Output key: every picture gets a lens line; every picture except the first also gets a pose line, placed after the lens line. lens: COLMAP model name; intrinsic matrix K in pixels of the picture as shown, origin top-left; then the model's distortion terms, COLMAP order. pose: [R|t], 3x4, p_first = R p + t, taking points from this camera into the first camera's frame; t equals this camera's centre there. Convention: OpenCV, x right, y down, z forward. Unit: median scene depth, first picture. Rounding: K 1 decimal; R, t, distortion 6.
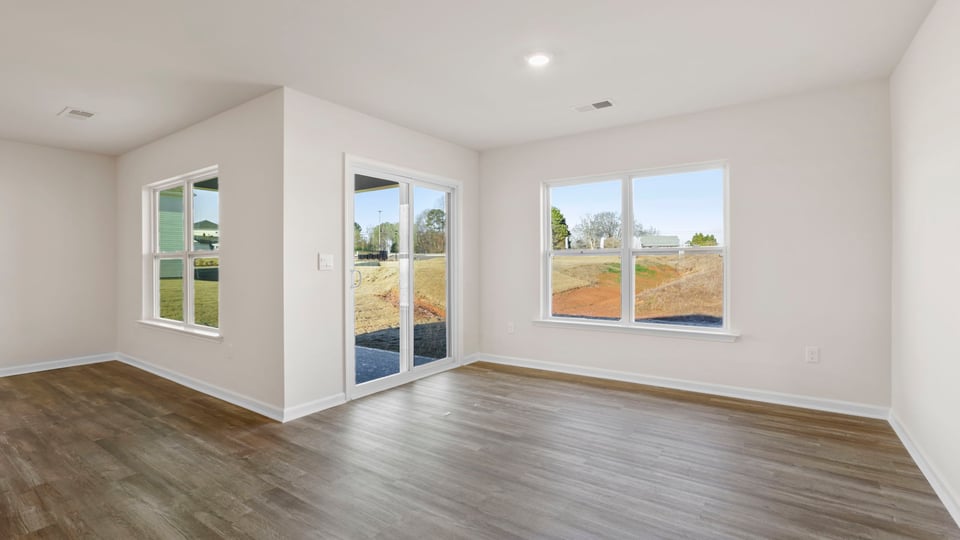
lens RADIAL K [[442.7, 0, 480.4], [0, 442.7, 265.2], [0, 0, 1]] dist [-0.038661, 0.017139]
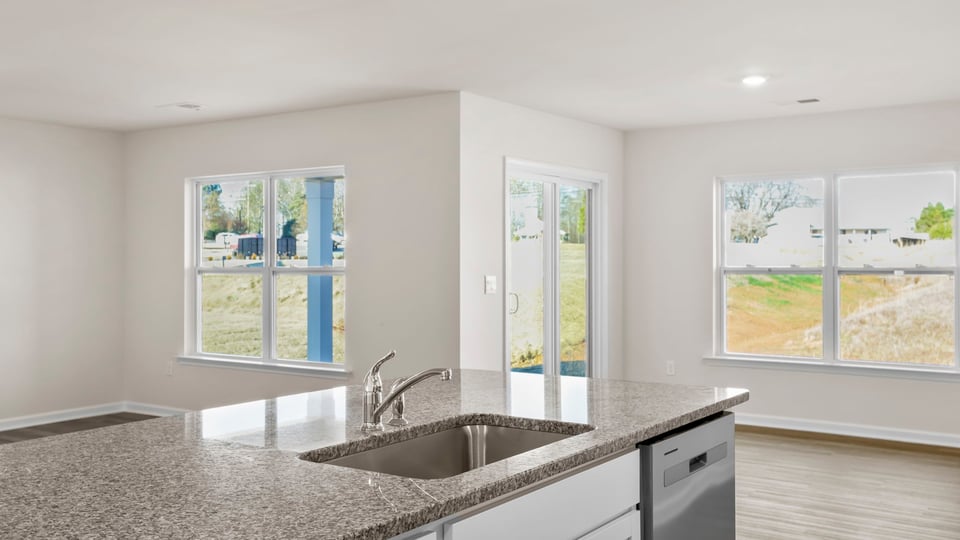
lens RADIAL K [[896.2, 0, 480.0], [0, 896.2, 270.0], [0, 0, 1]] dist [0.010611, 0.014792]
pose [[0.999975, 0.004412, -0.005521, -0.256277], [-0.004406, 0.999990, 0.001046, -0.026526], [0.005526, -0.001021, 0.999984, -0.549134]]
